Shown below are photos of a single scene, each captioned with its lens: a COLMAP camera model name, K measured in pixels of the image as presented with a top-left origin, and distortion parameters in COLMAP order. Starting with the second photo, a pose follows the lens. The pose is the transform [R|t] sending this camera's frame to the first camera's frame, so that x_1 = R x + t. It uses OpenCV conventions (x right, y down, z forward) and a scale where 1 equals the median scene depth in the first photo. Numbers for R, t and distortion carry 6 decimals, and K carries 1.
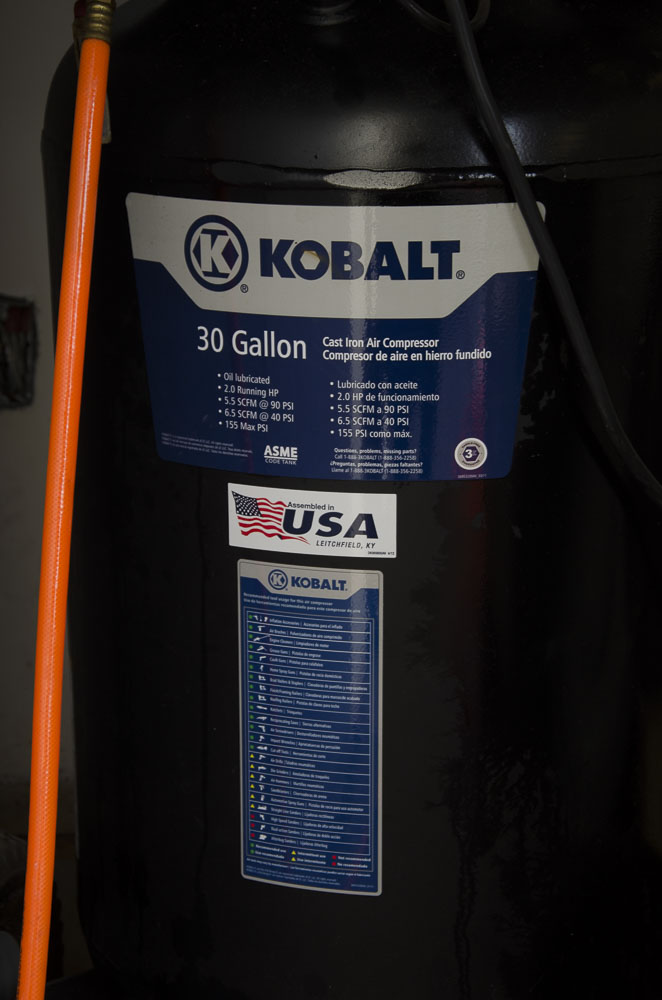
lens RADIAL K [[2193.8, 0, 331.0], [0, 2193.8, 500.0], [0, 0, 1]] dist [0.387669, 0.153051]
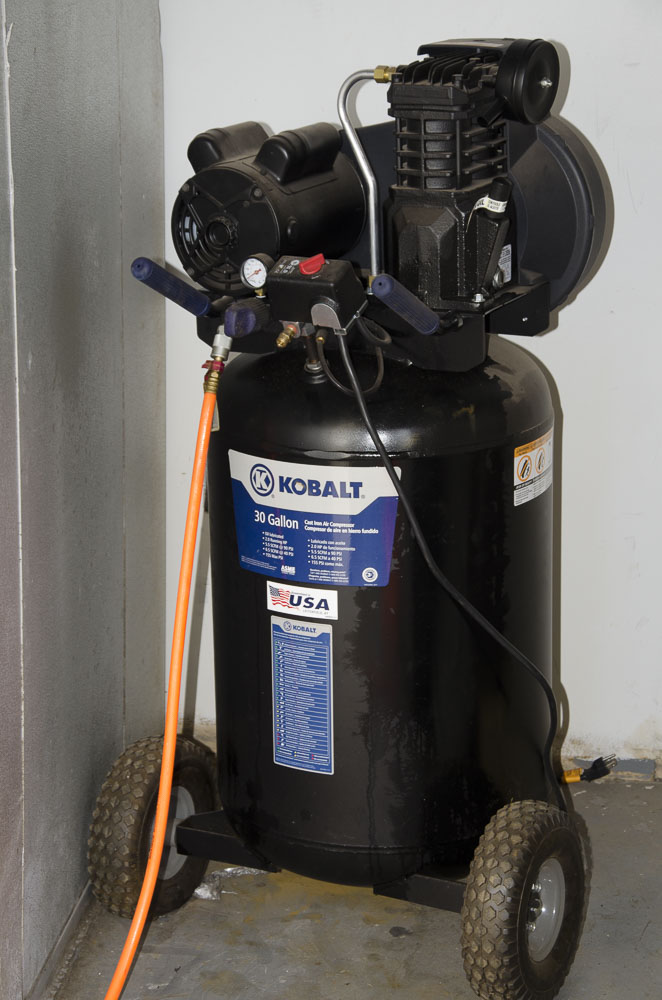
lens RADIAL K [[2532.3, 0, 331.0], [0, 2532.3, 500.0], [0, 0, 1]] dist [0.518665, 0.148228]
pose [[0.978542, 0.049173, -0.200094, 0.530333], [-0.047936, 0.998790, 0.011025, -0.122148], [0.200394, -0.001197, 0.979715, -1.504980]]
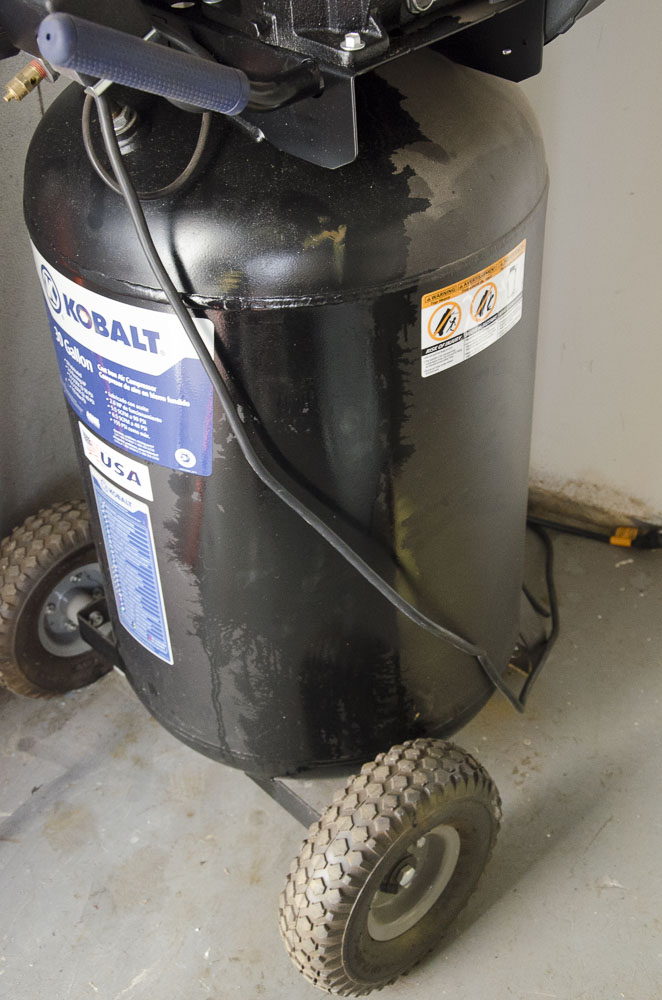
lens RADIAL K [[1342.5, 0, 331.0], [0, 1342.5, 500.0], [0, 0, 1]] dist [0.040322, 0.350883]
pose [[0.861926, 0.292420, -0.414215, 0.529565], [-0.105463, 0.902466, 0.417652, -0.382520], [0.495945, -0.316301, 0.808698, 0.304567]]
